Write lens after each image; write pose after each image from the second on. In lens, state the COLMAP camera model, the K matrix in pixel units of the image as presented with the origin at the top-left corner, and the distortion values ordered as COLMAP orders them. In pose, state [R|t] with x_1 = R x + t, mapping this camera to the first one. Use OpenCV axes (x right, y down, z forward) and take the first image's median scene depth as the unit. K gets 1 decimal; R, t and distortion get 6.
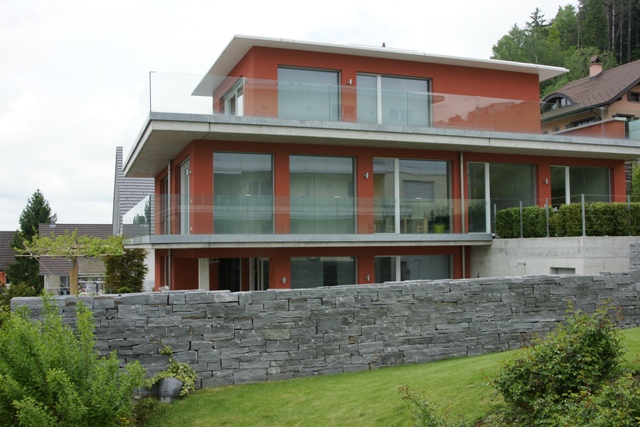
lens RADIAL K [[665.1, 0, 320.0], [0, 665.1, 213.5], [0, 0, 1]] dist [-0.087437, 0.018821]
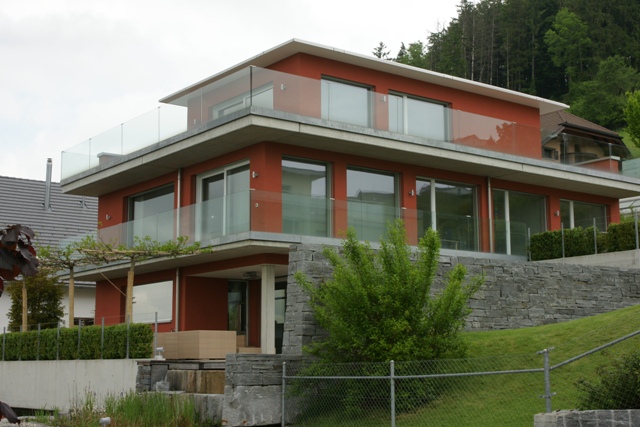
lens RADIAL K [[962.0, 0, 320.0], [0, 962.0, 213.5], [0, 0, 1]] dist [0.002697, 0.070276]
pose [[0.952860, 0.051541, 0.299001, -0.574528], [-0.018004, 0.993334, -0.113854, 0.163760], [-0.302876, 0.103104, 0.947436, -0.362771]]
